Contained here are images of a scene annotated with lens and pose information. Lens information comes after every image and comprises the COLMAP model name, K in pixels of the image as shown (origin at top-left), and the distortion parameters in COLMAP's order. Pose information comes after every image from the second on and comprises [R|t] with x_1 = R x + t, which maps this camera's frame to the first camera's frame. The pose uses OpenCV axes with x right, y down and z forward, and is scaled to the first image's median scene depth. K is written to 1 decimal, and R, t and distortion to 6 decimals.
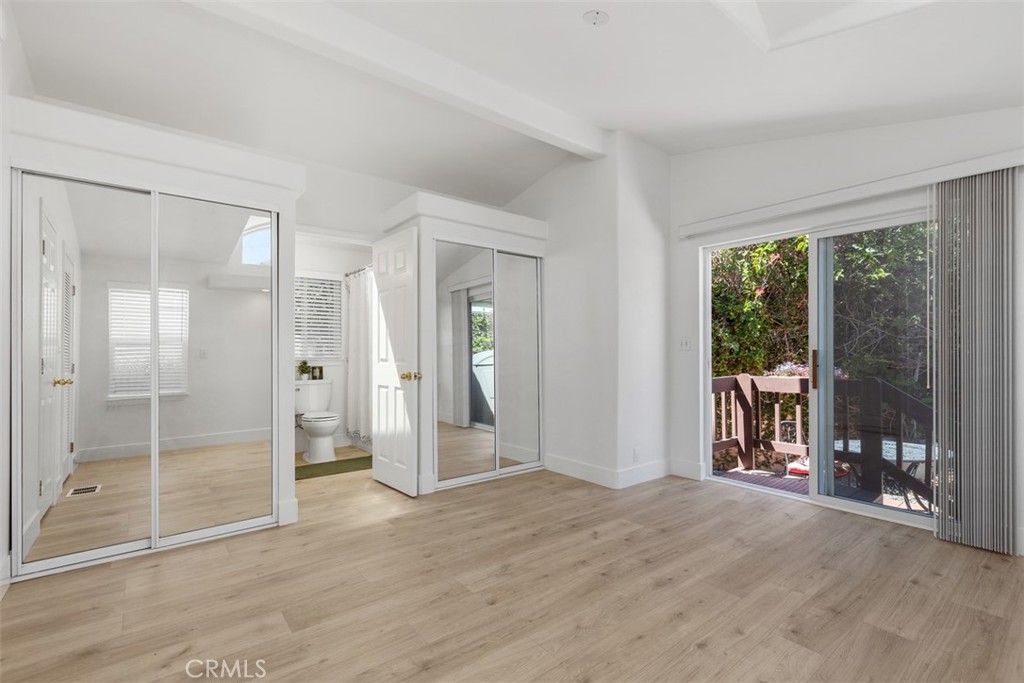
lens RADIAL K [[461.6, 0, 518.7], [0, 461.6, 355.0], [0, 0, 1]] dist [0.002370, -0.000952]
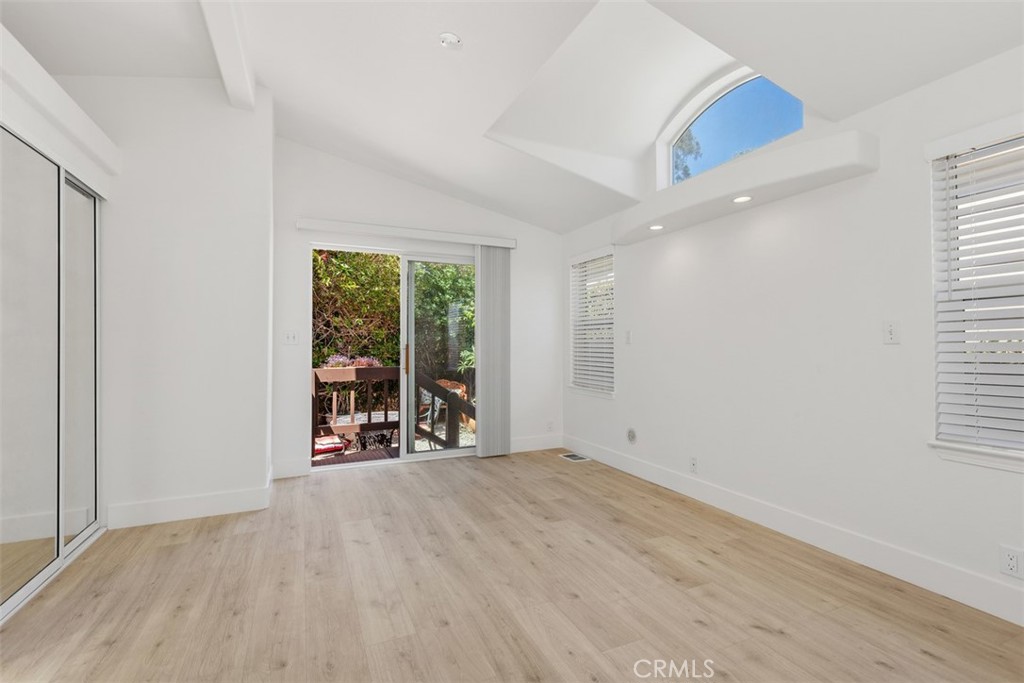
lens RADIAL K [[461.6, 0, 504.4], [0, 461.6, 342.0], [0, 0, 1]] dist [0.002370, -0.000952]
pose [[0.252360, 0.006234, 0.967613, -0.724910], [0.007918, 0.999932, -0.008507, -0.005681], [-0.967601, 0.009808, 0.252294, 0.519706]]
